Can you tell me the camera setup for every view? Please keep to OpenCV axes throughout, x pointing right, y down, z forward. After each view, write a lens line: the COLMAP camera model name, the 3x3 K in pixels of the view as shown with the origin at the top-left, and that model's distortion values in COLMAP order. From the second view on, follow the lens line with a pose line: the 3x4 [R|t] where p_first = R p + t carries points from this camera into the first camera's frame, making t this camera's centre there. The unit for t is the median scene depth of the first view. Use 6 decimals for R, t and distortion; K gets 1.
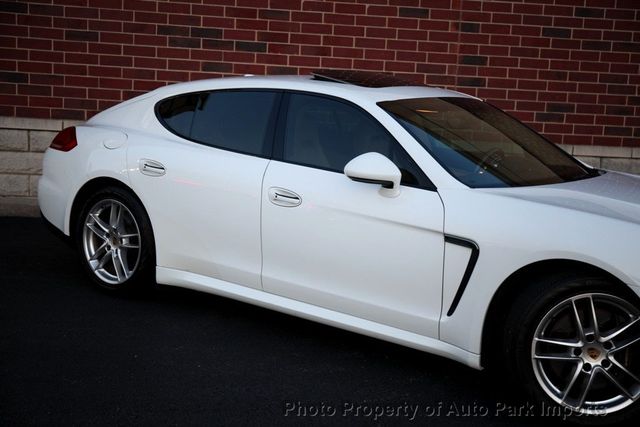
lens RADIAL K [[925.4, 0, 320.0], [0, 925.4, 213.5], [0, 0, 1]] dist [0.069263, 0.115920]
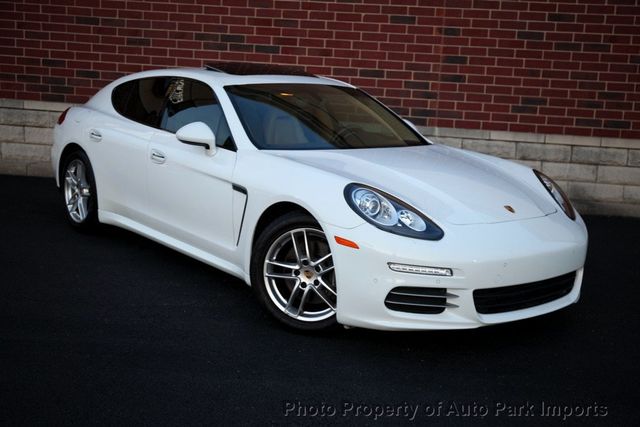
lens RADIAL K [[821.5, 0, 320.0], [0, 821.5, 213.5], [0, 0, 1]] dist [0.043515, 0.080381]
pose [[0.970766, 0.039630, -0.236732, 0.261999], [-0.037566, 0.999207, 0.013226, 0.022079], [0.237068, -0.003946, 0.971485, -0.051425]]
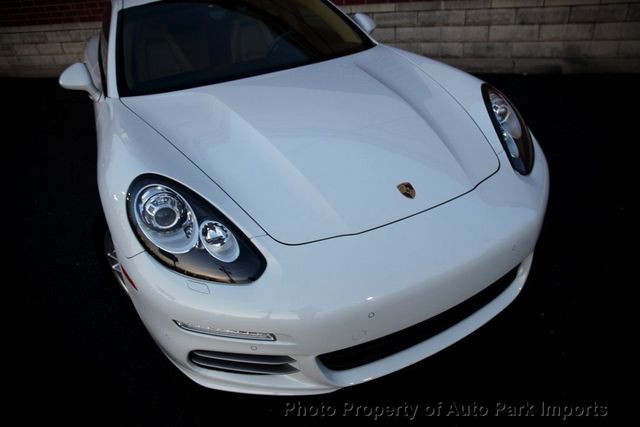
lens RADIAL K [[430.2, 0, 320.0], [0, 430.2, 213.5], [0, 0, 1]] dist [-0.081329, 0.057475]
pose [[0.891392, 0.114679, -0.438485, 0.299294], [0.062964, 0.926746, 0.370374, -0.033974], [0.448838, -0.357757, 0.818874, 0.329684]]
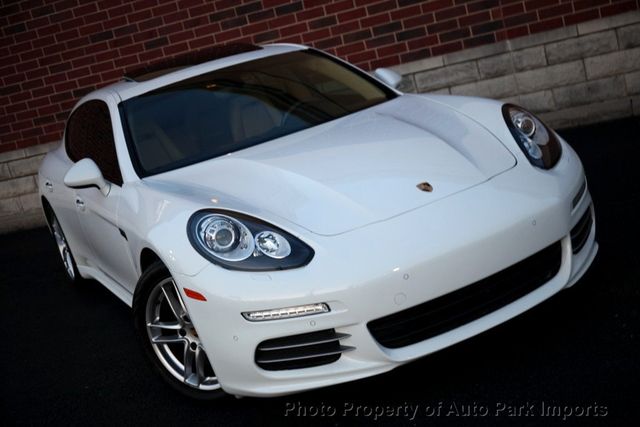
lens RADIAL K [[866.0, 0, 322.2], [0, 866.0, 223.2], [0, 0, 1]] dist [0.080448, 0.007171]
pose [[0.854226, -0.161344, -0.494233, 0.406099], [0.221037, 0.973140, 0.064351, 0.002033], [0.470575, -0.164214, 0.866945, 0.121463]]
